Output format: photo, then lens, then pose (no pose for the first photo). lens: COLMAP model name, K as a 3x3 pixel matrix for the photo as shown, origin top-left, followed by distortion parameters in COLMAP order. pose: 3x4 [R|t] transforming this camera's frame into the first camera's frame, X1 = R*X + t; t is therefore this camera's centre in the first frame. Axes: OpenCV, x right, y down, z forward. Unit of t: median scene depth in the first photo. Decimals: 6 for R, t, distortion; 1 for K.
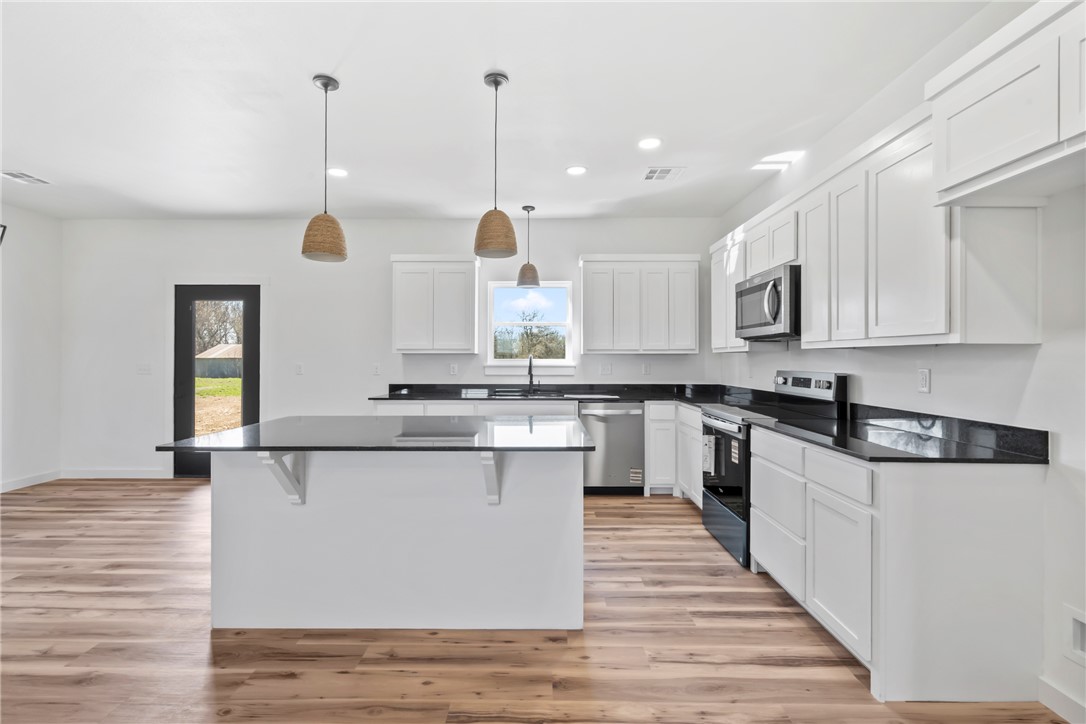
lens RADIAL K [[495.6, 0, 523.9], [0, 495.6, 359.8], [0, 0, 1]] dist [-0.001054, -0.000091]
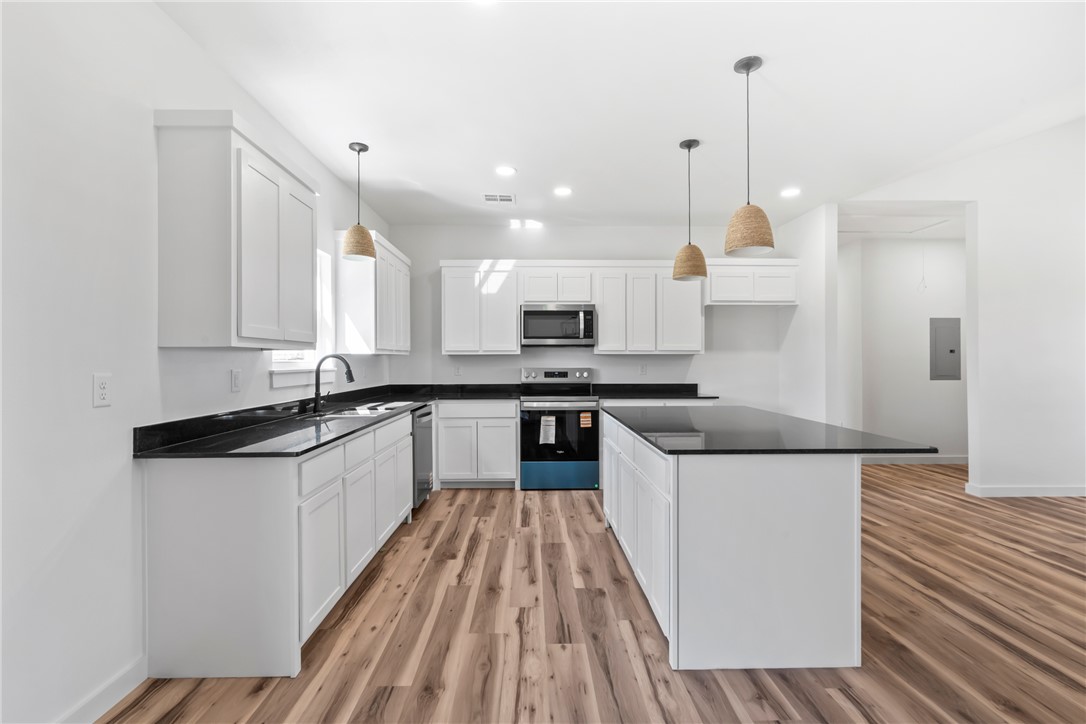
lens RADIAL K [[499.5, 0, 543.0], [0, 499.5, 362.0], [0, 0, 1]] dist [-0.000409, 0.000004]
pose [[-0.049319, -0.002366, 0.998780, -1.332698], [0.004791, 0.999985, 0.002606, 0.001188], [-0.998772, 0.004914, -0.049306, 1.439831]]
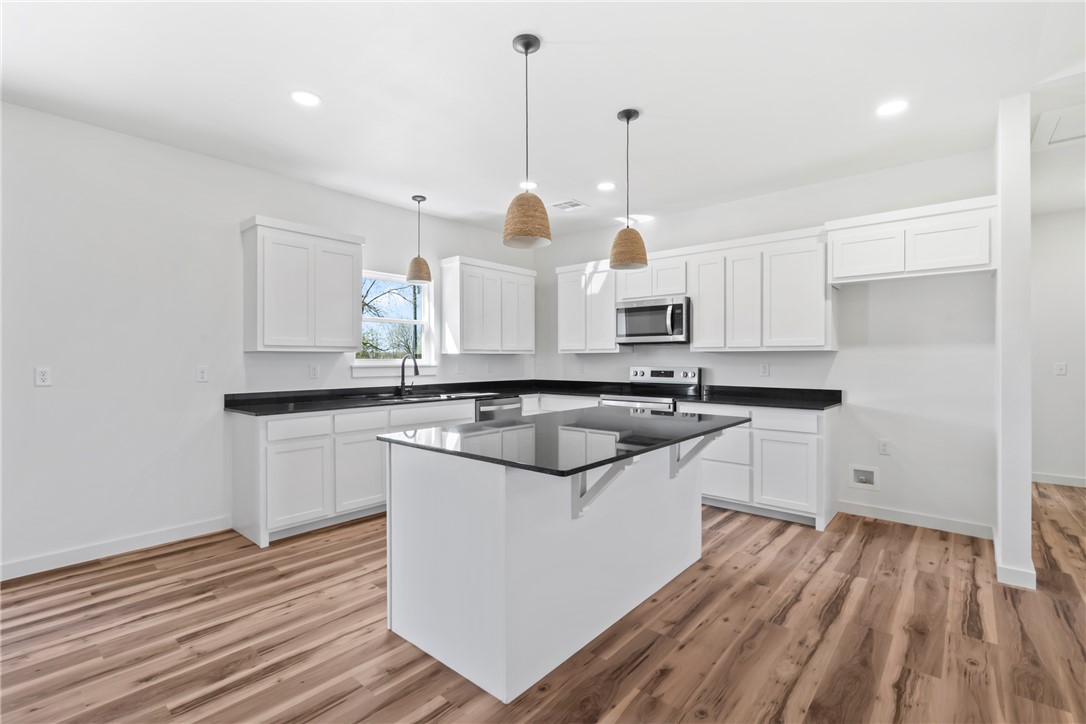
lens RADIAL K [[500.6, 0, 527.6], [0, 500.6, 363.1], [0, 0, 1]] dist [-0.000093, 0.000356]
pose [[0.645924, -0.006316, 0.763375, -1.085287], [0.003319, 0.999980, 0.005465, 0.004690], [-0.763394, -0.000996, 0.645932, 0.426060]]
